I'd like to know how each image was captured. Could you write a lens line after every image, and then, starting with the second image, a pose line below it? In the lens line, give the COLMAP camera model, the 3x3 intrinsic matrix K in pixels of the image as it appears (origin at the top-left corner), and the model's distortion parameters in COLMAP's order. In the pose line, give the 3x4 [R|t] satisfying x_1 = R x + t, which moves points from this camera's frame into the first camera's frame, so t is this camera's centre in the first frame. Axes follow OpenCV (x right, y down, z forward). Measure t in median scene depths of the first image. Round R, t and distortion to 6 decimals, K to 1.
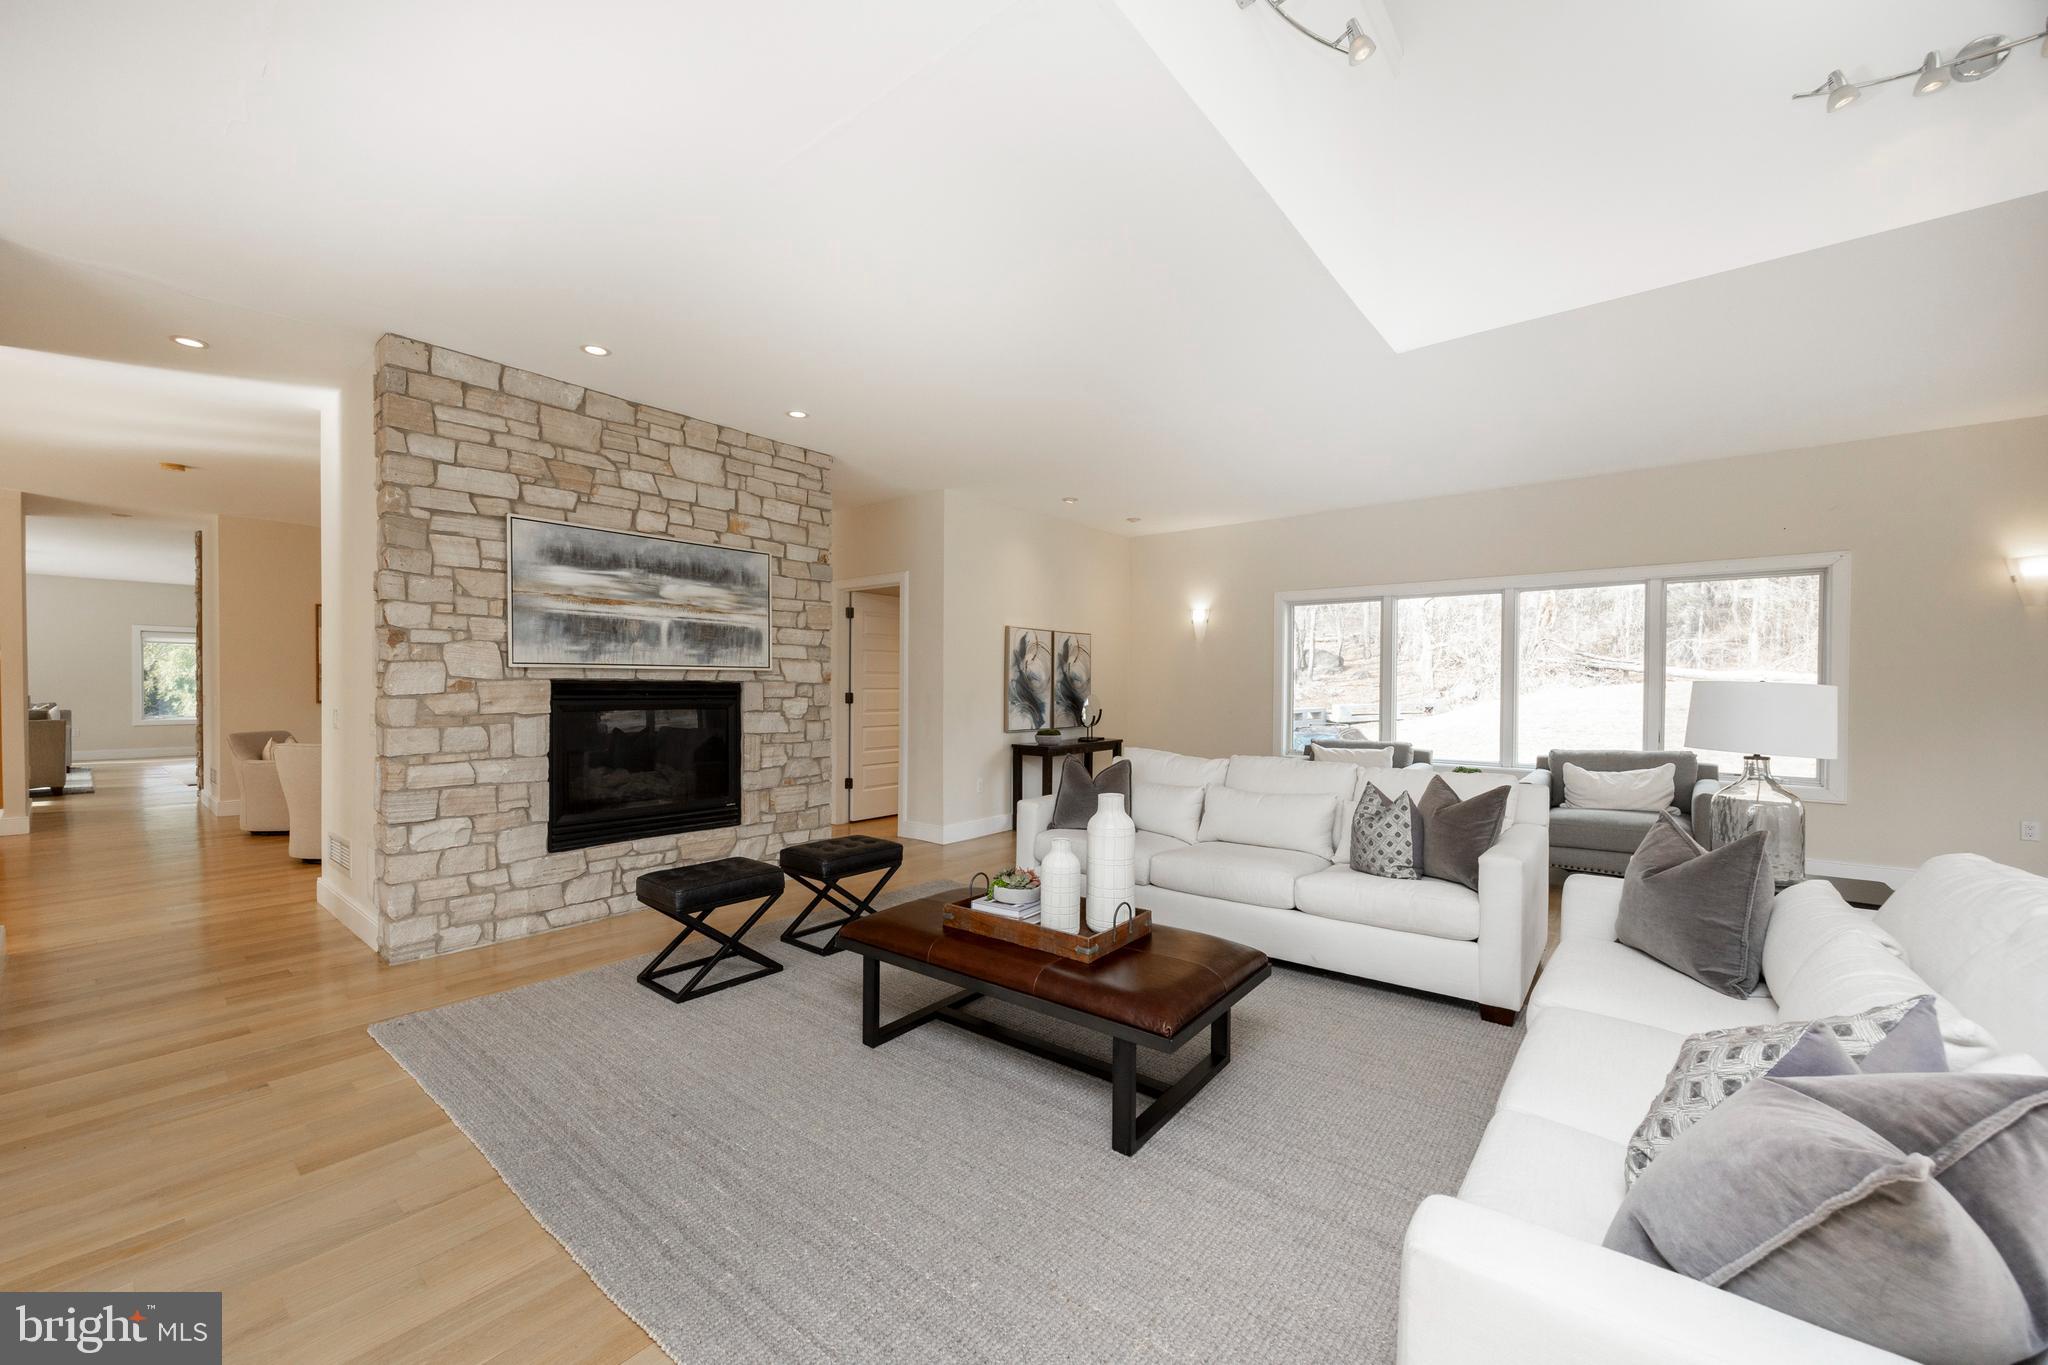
lens RADIAL K [[796.9, 0, 999.9], [0, 796.9, 690.4], [0, 0, 1]] dist [-0.000001, -0.000006]
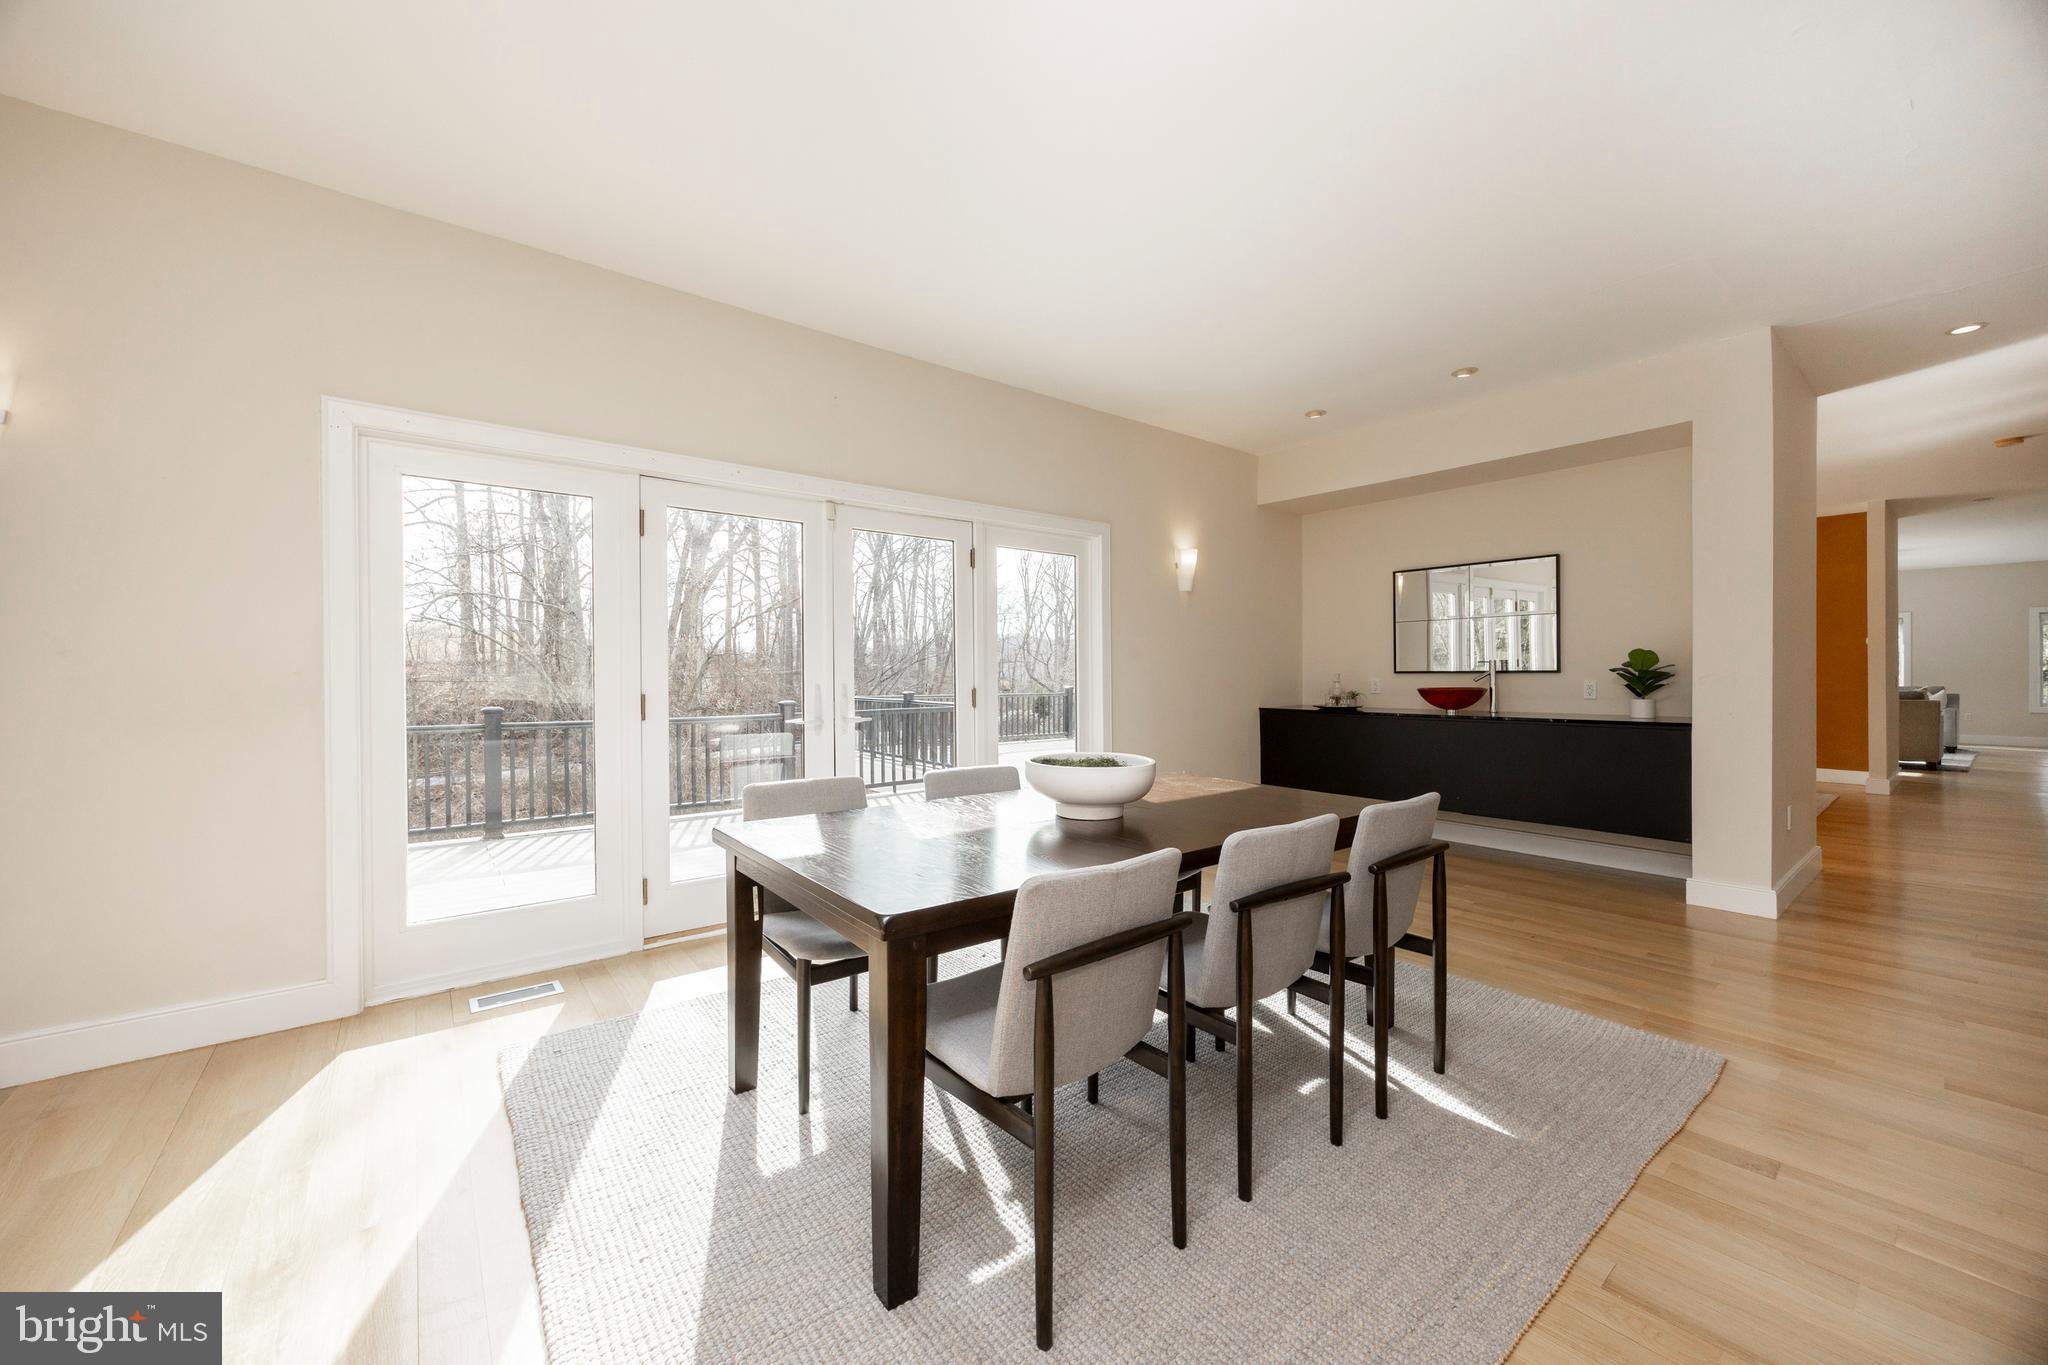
lens RADIAL K [[771.3, 0, 1021.4], [0, 771.3, 679.8], [0, 0, 1]] dist [0.000911, 0.000160]
pose [[-0.199601, -0.000781, -0.979877, 0.101750], [-0.003157, 0.999995, -0.000154, 0.013244], [0.979872, 0.003063, -0.199602, -0.007247]]
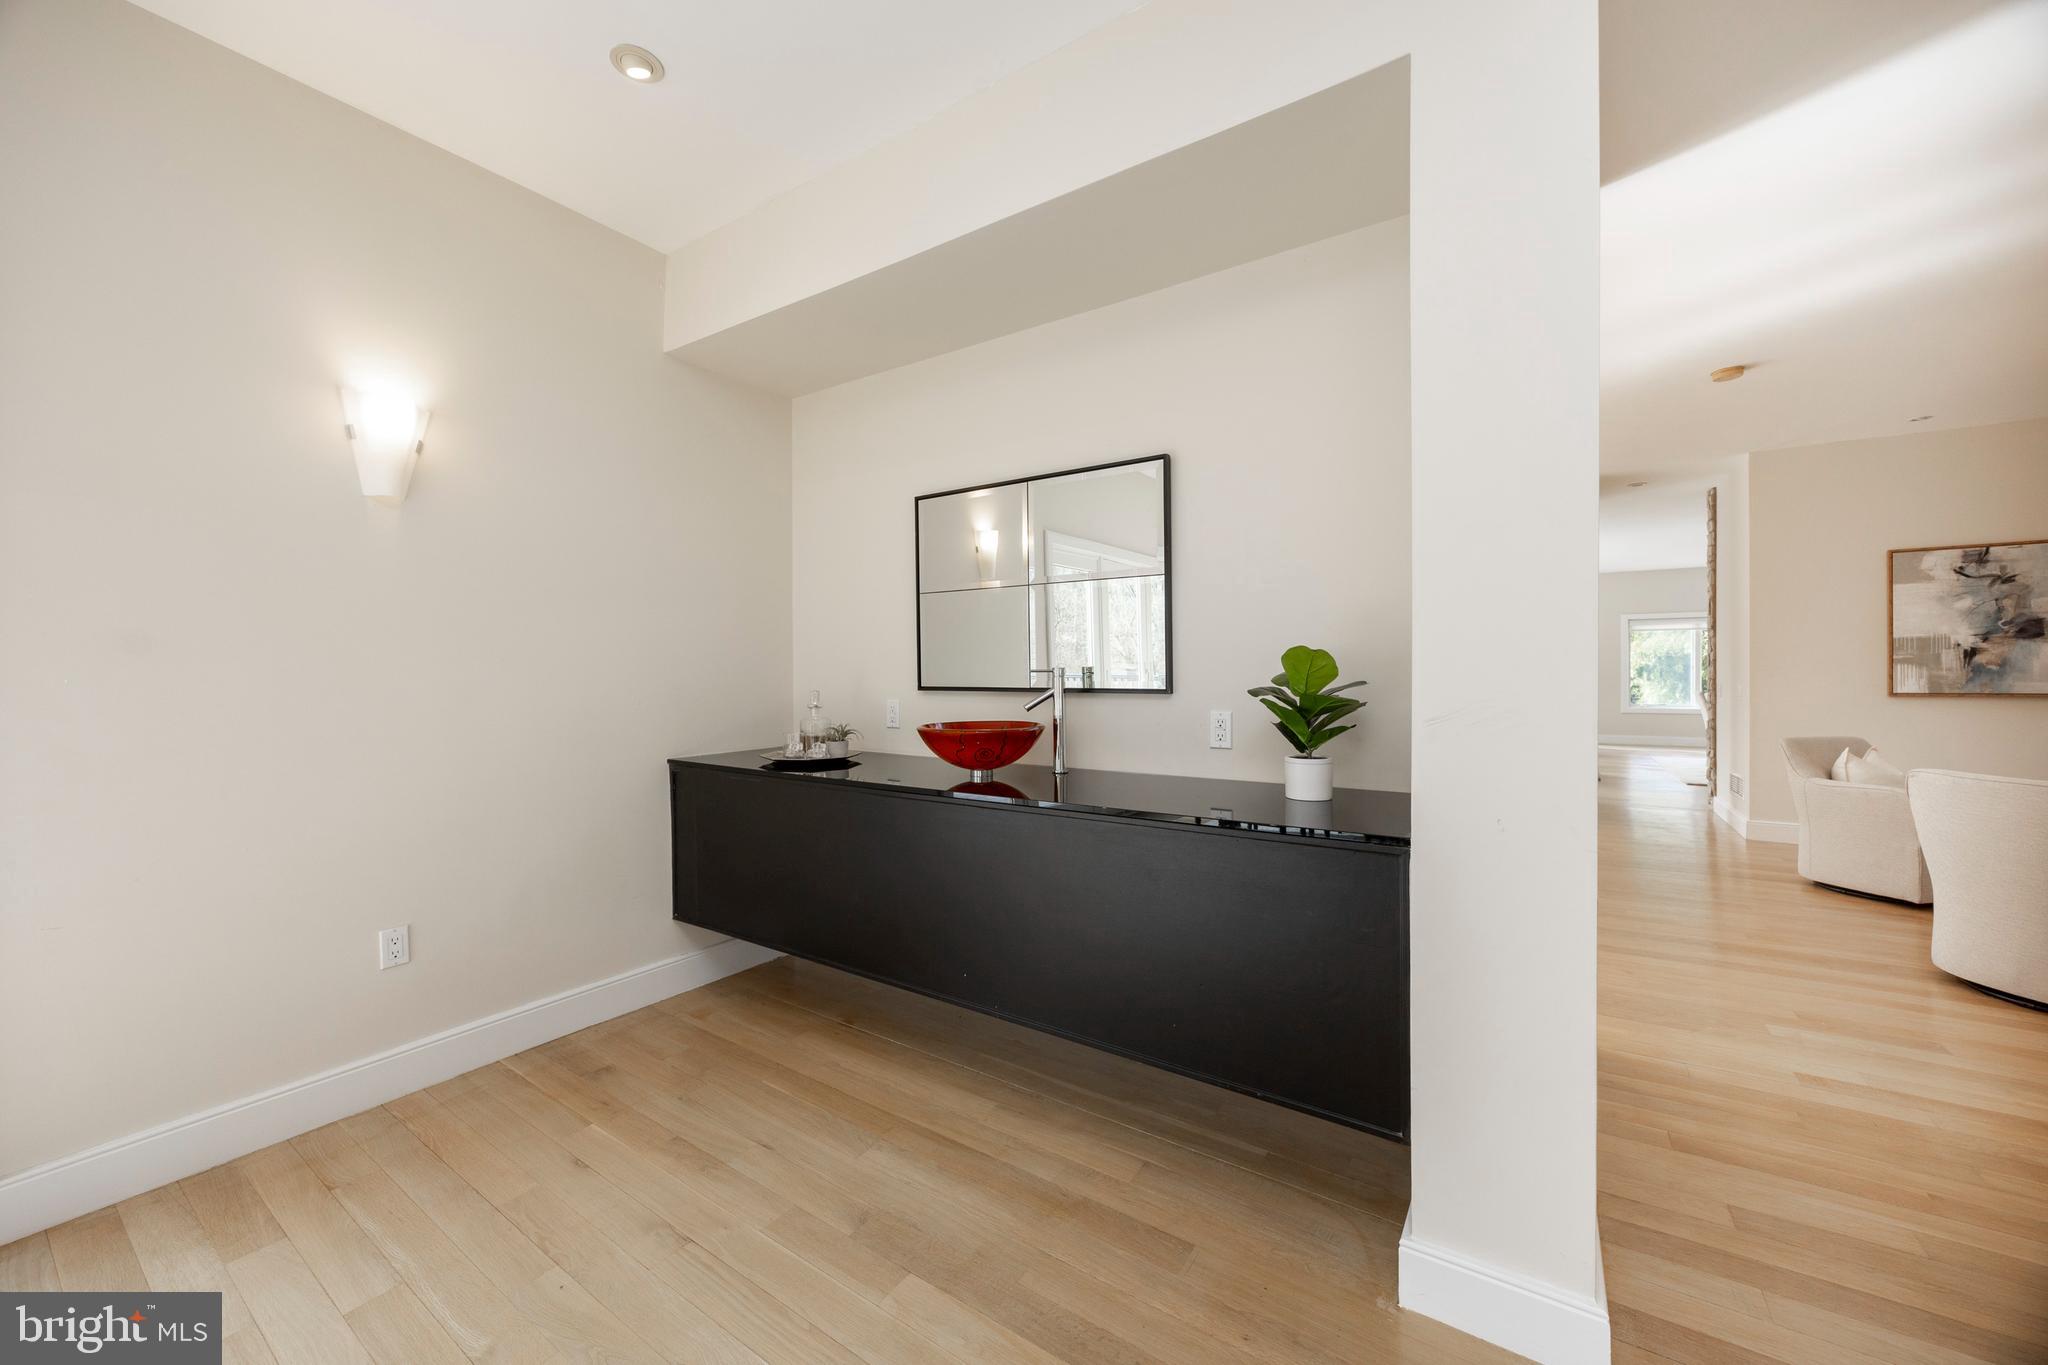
lens RADIAL K [[771.3, 0, 1021.4], [0, 771.3, 679.8], [0, 0, 1]] dist [0.000911, 0.000160]
pose [[0.105254, 0.003153, -0.994440, -0.274703], [-0.000998, 0.999995, 0.003065, 0.000019], [0.994445, 0.000670, 0.105257, 0.192150]]
